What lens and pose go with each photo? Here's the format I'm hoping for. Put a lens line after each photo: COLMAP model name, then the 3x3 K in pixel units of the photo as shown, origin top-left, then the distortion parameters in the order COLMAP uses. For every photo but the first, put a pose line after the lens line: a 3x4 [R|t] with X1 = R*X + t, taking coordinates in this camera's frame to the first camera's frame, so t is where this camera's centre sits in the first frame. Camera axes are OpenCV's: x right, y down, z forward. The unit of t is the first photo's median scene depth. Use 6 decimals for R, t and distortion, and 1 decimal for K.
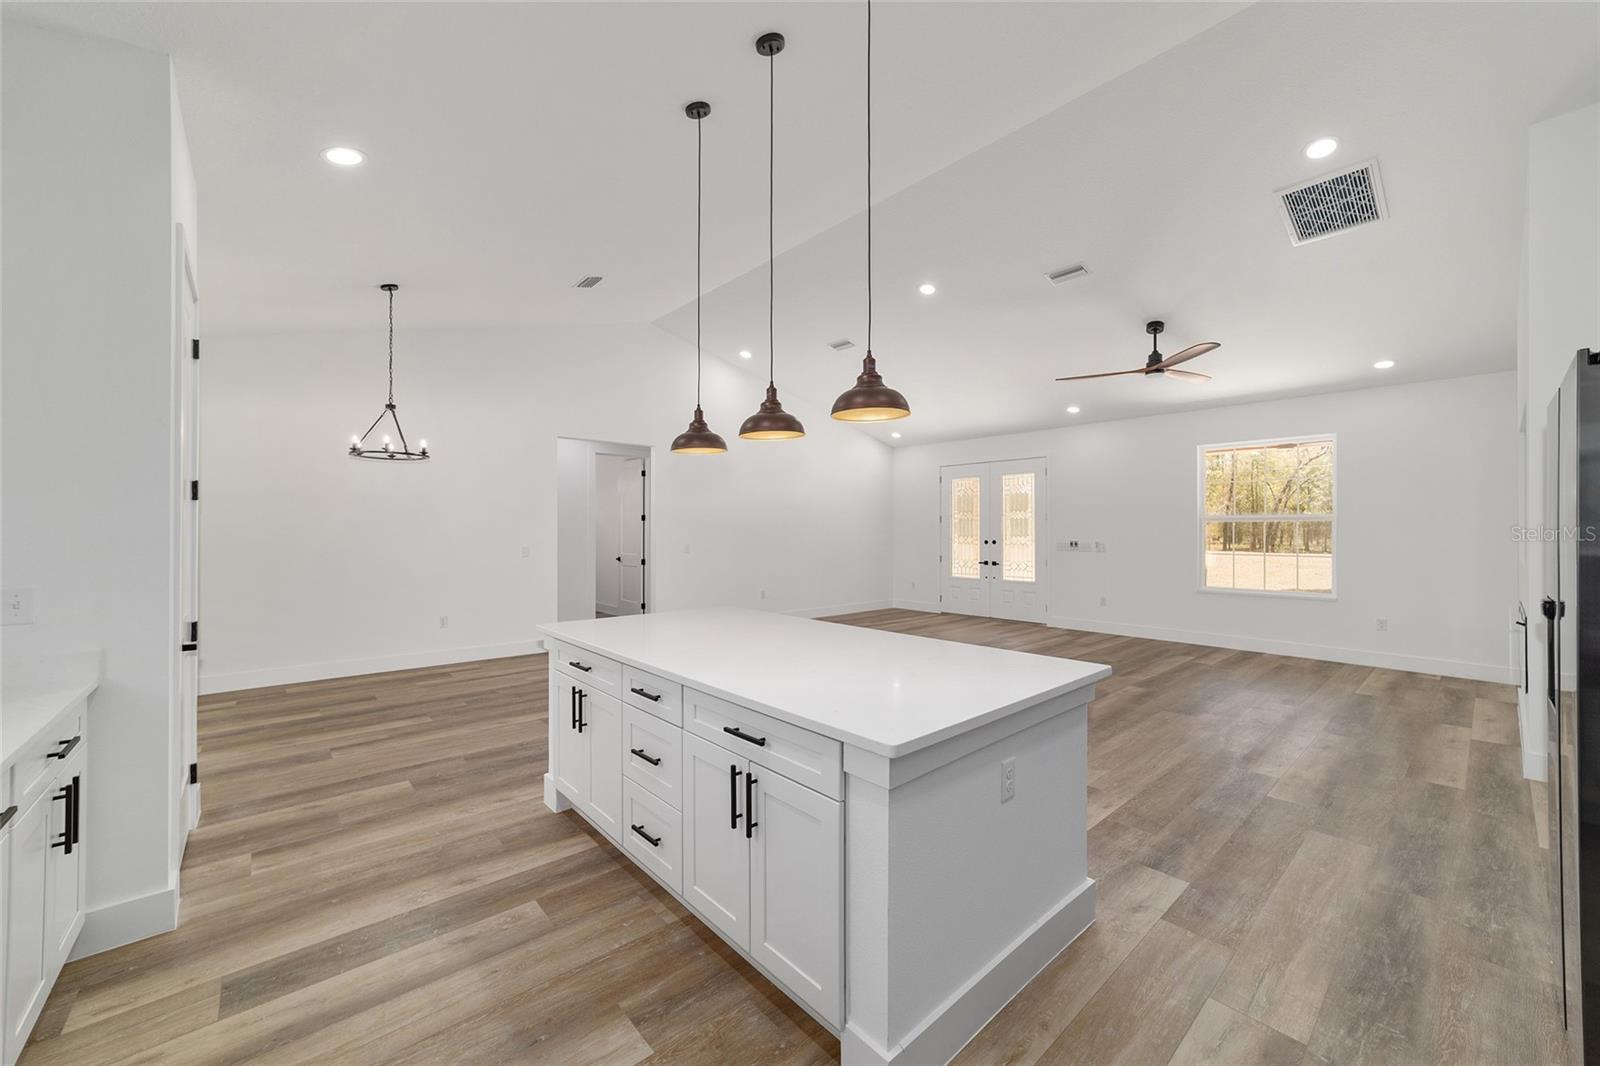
lens RADIAL K [[618.9, 0, 793.6], [0, 618.9, 527.6], [0, 0, 1]] dist [-0.026610, 0.013548]
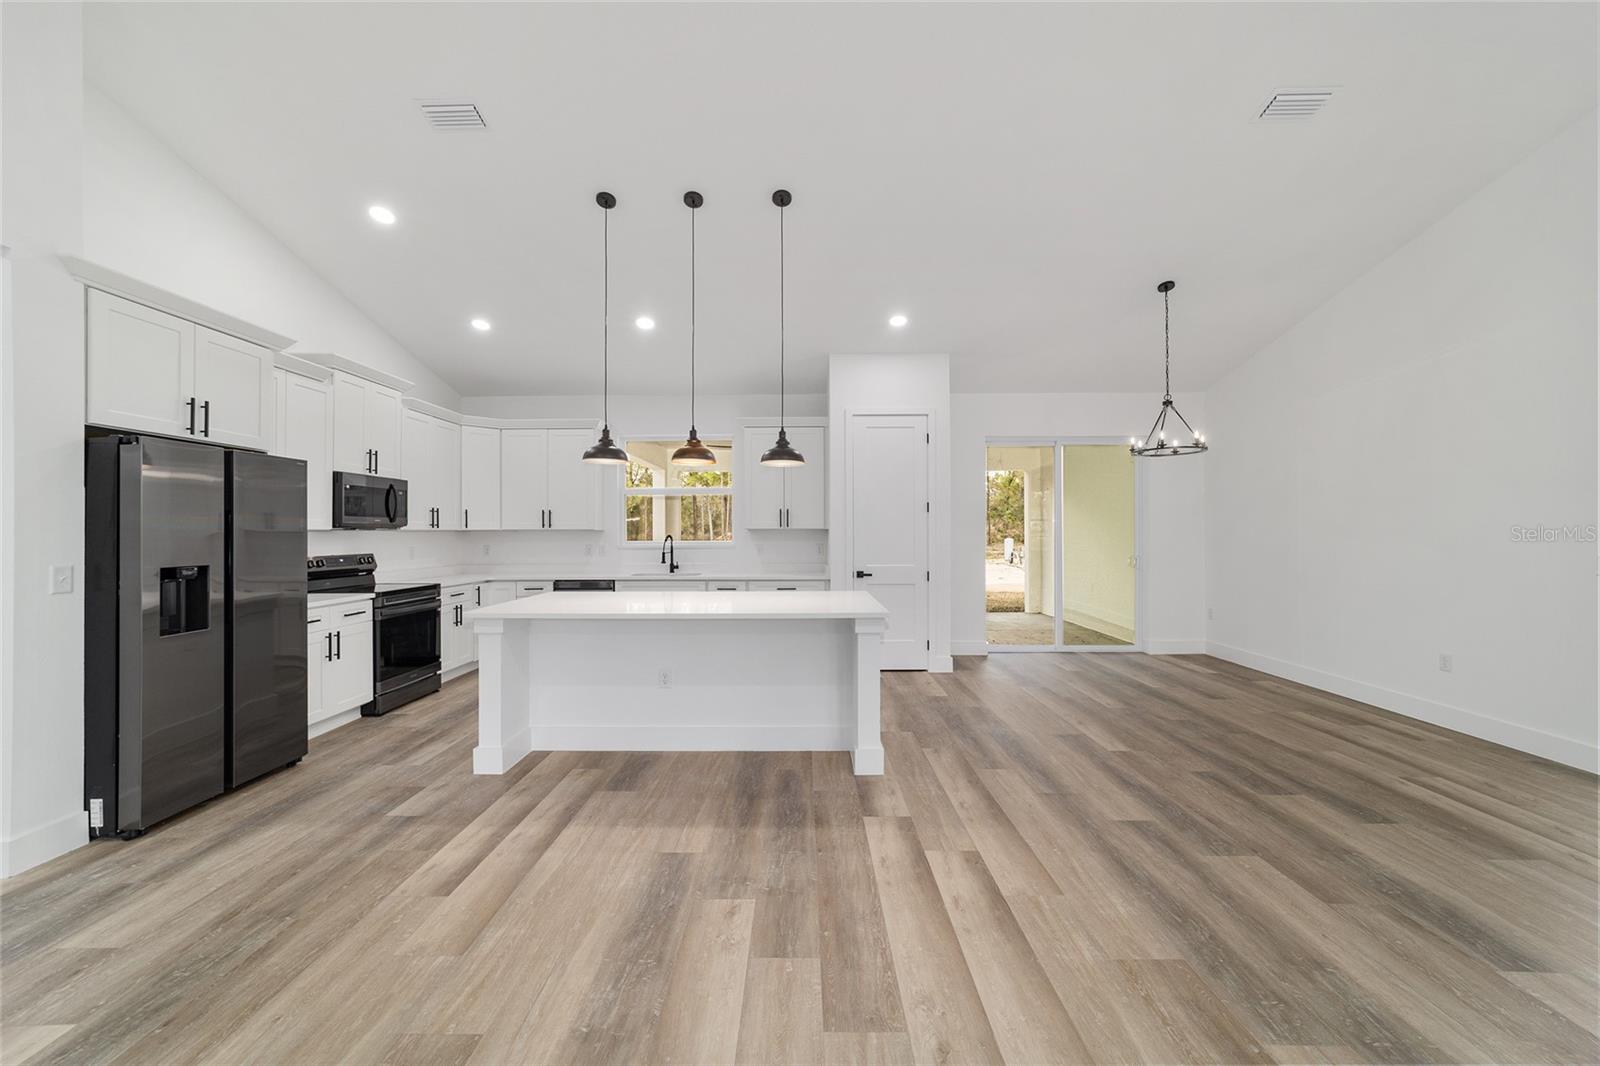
lens RADIAL K [[612.4, 0, 795.0], [0, 612.4, 529.7], [0, 0, 1]] dist [-0.018809, 0.008856]
pose [[-0.666471, -0.000304, -0.745531, 0.552094], [0.006757, 0.999956, -0.006448, 0.015498], [0.745500, -0.009336, -0.666440, 1.328110]]
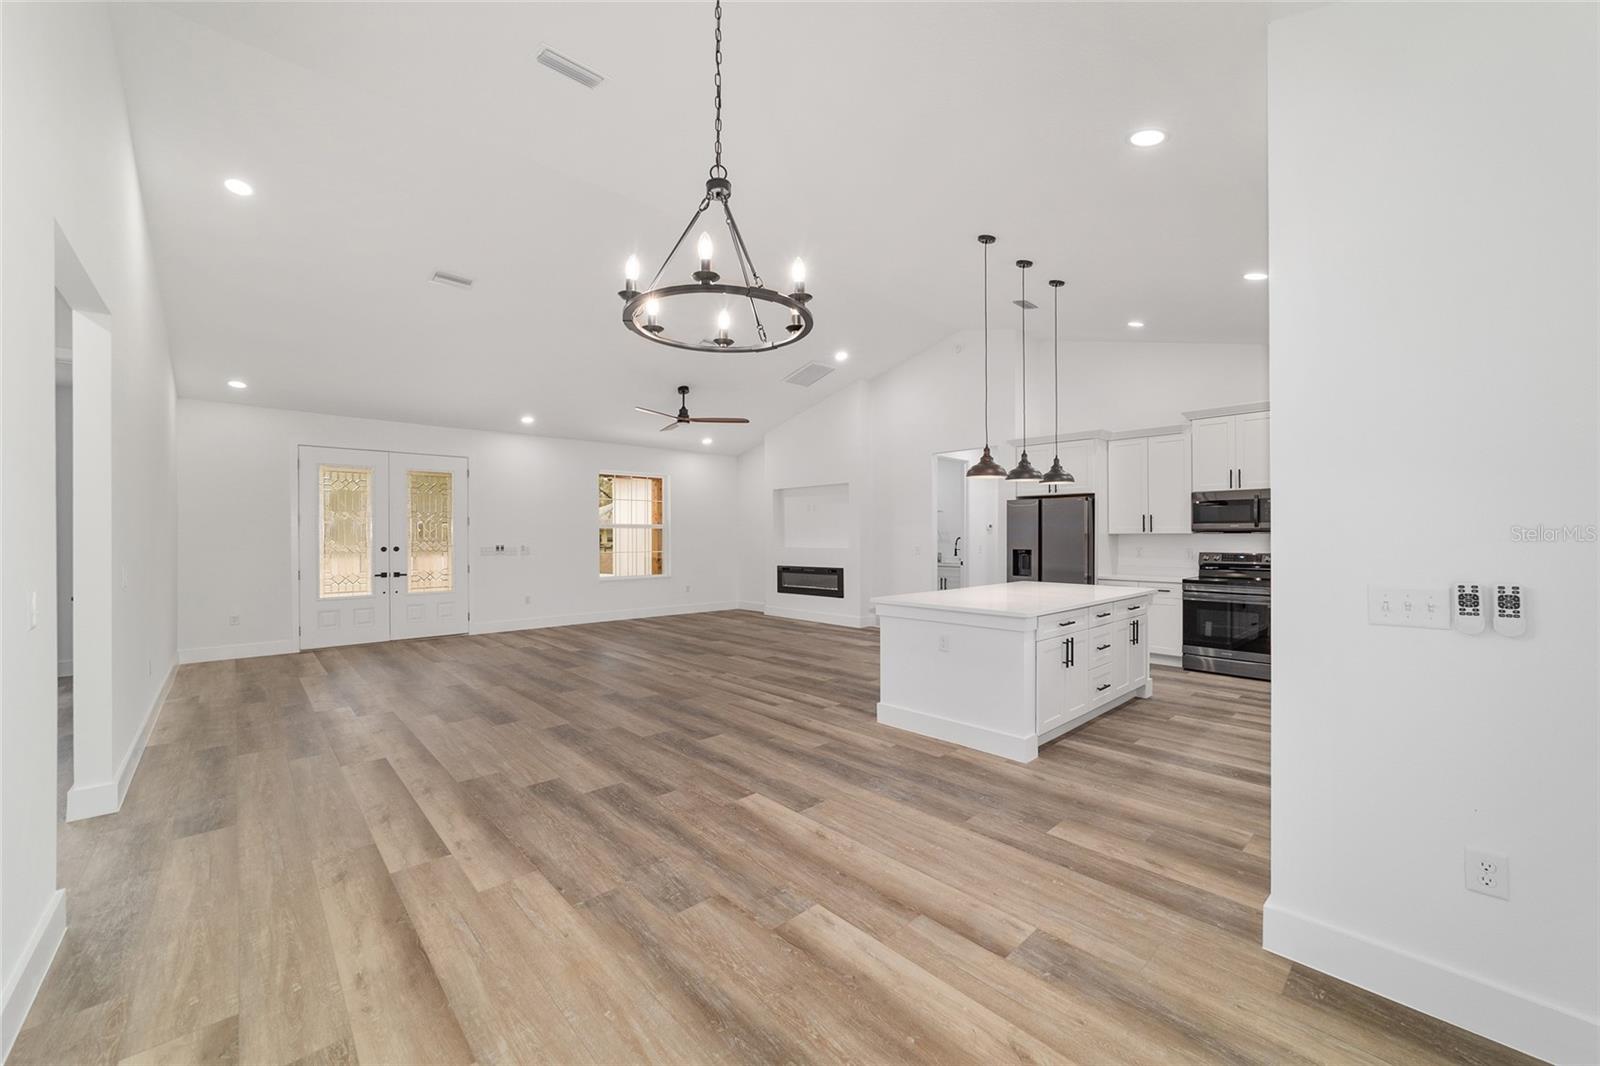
lens RADIAL K [[615.4, 0, 793.9], [0, 615.4, 532.3], [0, 0, 1]] dist [-0.018229, 0.009073]
pose [[-0.026157, 0.005105, 0.999645, -1.125833], [-0.001278, 0.999986, -0.005140, 0.009645], [-0.999657, -0.001412, -0.026150, 1.059795]]
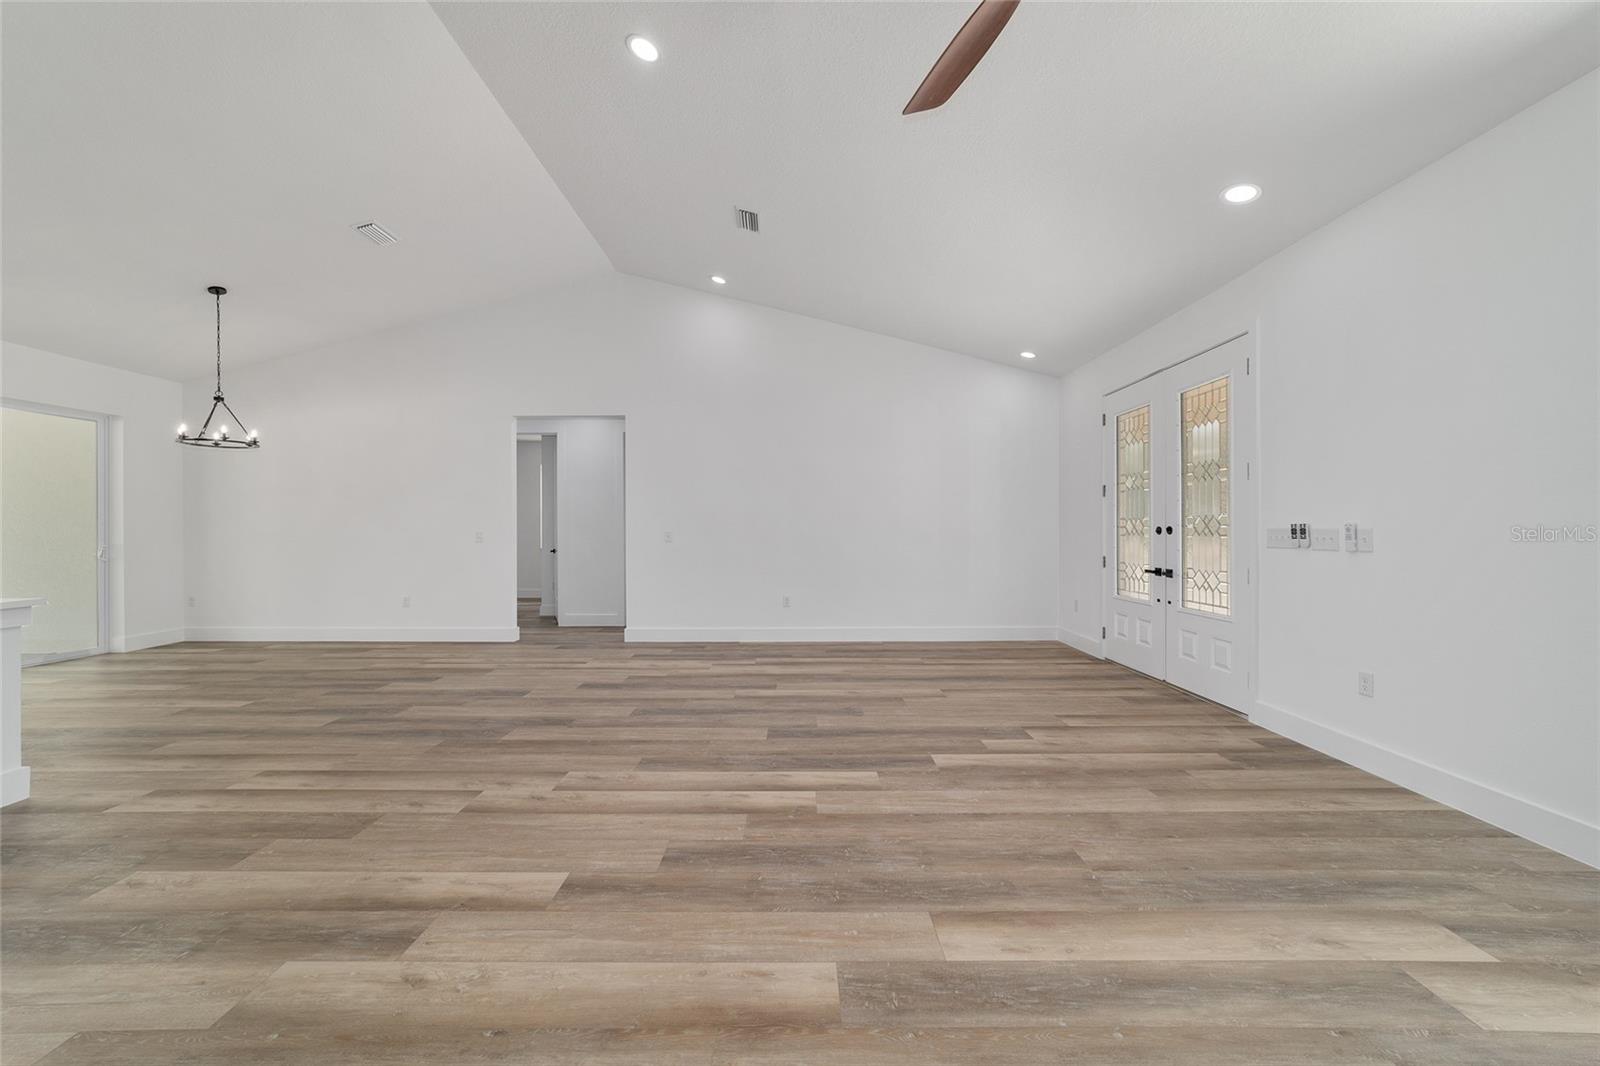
lens RADIAL K [[615.4, 0, 793.9], [0, 615.4, 532.3], [0, 0, 1]] dist [-0.018229, 0.009073]
pose [[0.750720, 0.000118, -0.660621, 0.924727], [0.005434, 0.999965, 0.006354, 0.044656], [0.660599, -0.008360, 0.750693, 0.942524]]
